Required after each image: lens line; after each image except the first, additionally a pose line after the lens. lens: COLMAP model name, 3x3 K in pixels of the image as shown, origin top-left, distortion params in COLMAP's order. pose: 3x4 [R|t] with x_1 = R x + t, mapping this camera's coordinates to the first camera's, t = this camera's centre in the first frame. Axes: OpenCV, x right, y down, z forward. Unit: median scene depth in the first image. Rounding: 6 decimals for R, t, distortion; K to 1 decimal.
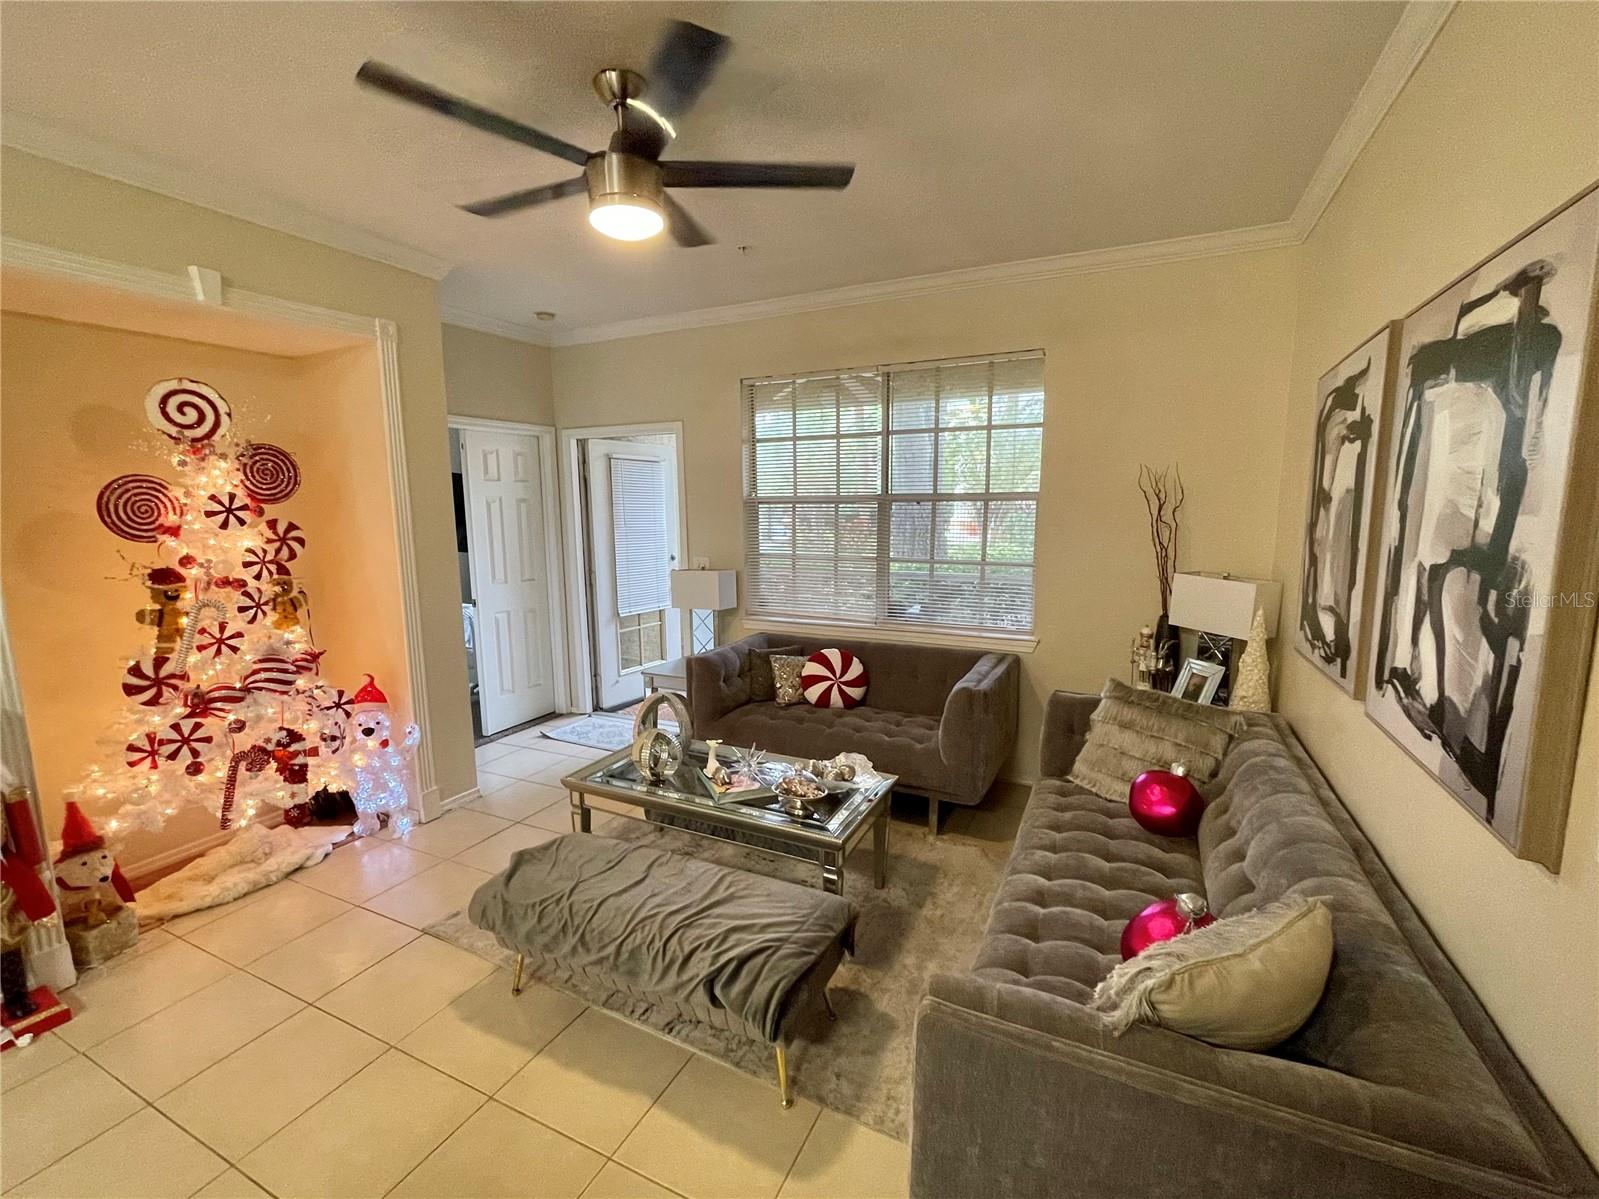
lens RADIAL K [[696.1, 0, 796.7], [0, 696.1, 608.9], [0, 0, 1]] dist [-0.007704, 0.001403]
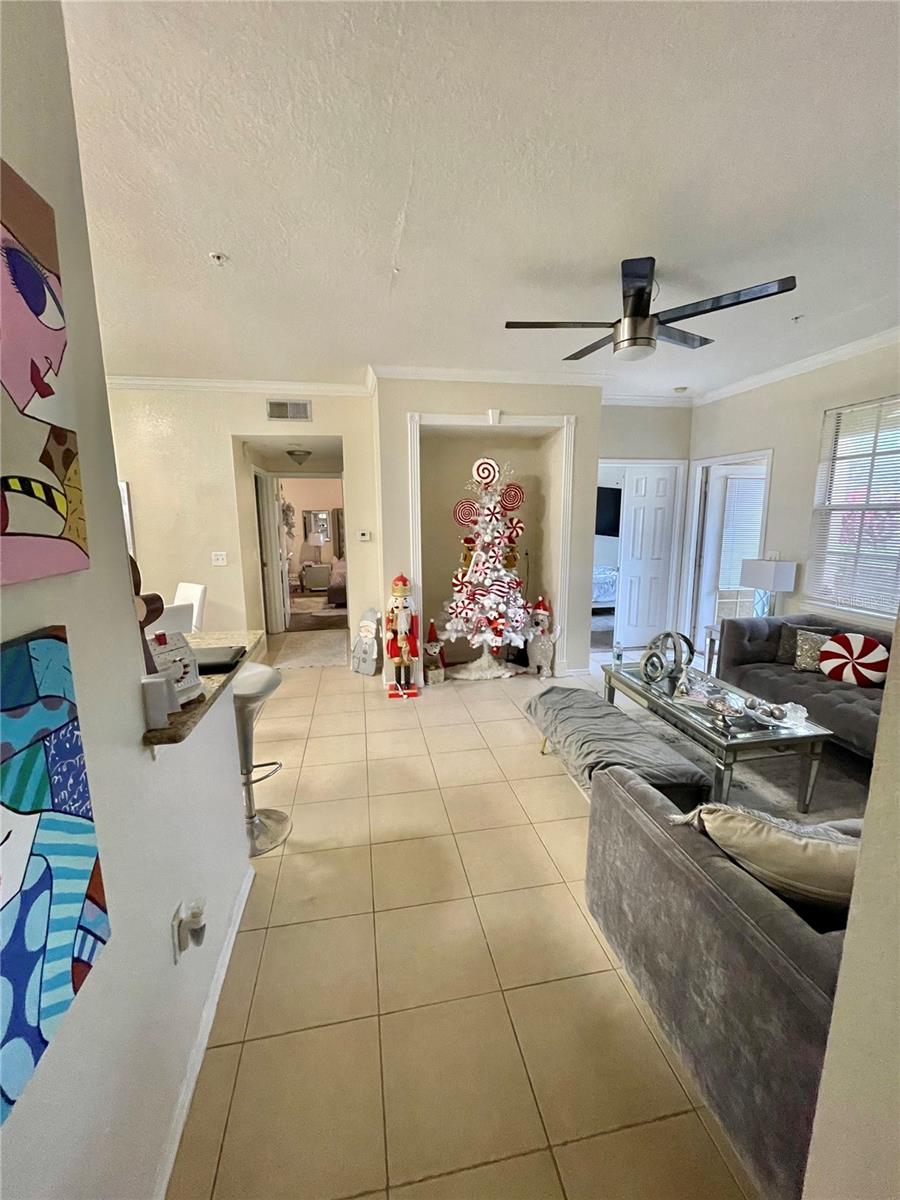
lens RADIAL K [[481.7, 0, 442.8], [0, 481.7, 597.3], [0, 0, 1]] dist [-0.004140, 0.000408]
pose [[0.585626, 0.142800, -0.797903, 0.350269], [-0.119530, 0.988812, 0.089237, 0.008403], [0.801719, 0.043114, 0.596143, -0.066079]]
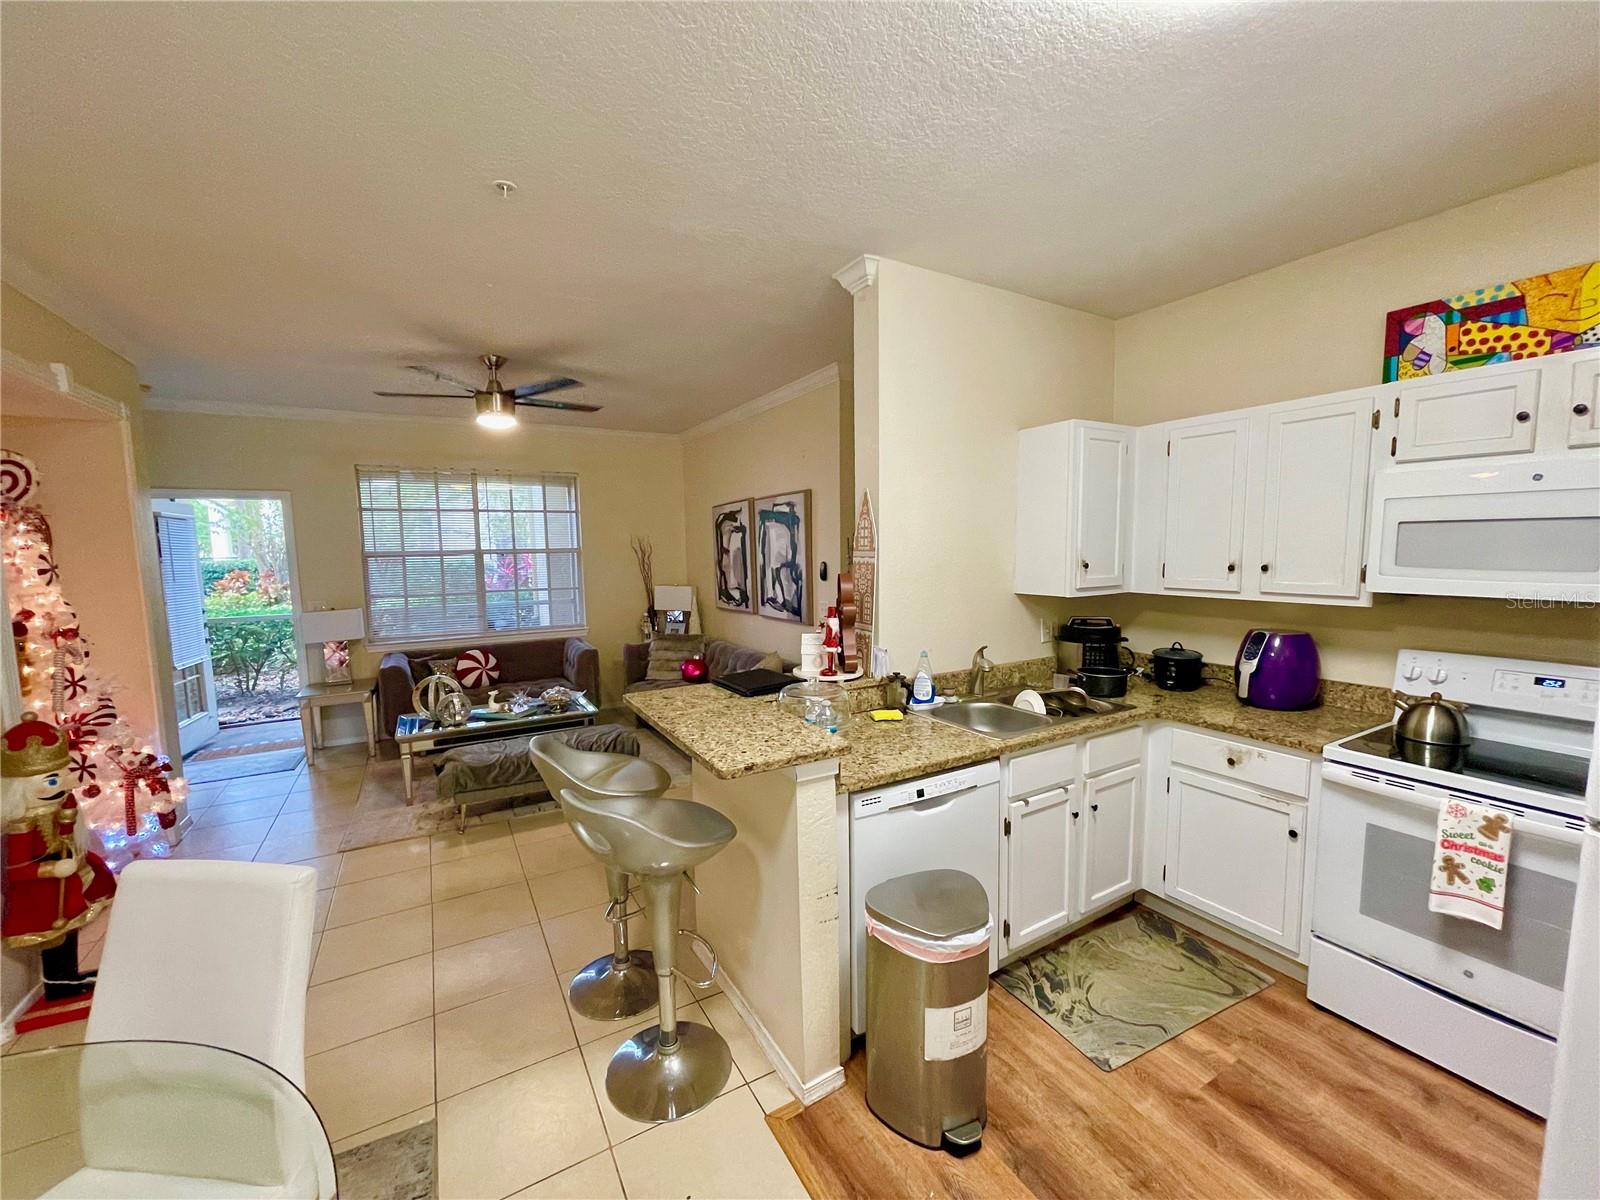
lens RADIAL K [[642.2, 0, 793.5], [0, 642.2, 607.8], [0, 0, 1]] dist [-0.004140, 0.000408]
pose [[0.560205, -0.080336, 0.824449, -0.890520], [0.136502, 0.990633, 0.003777, 0.069791], [-0.817030, 0.110423, 0.565923, -0.483484]]
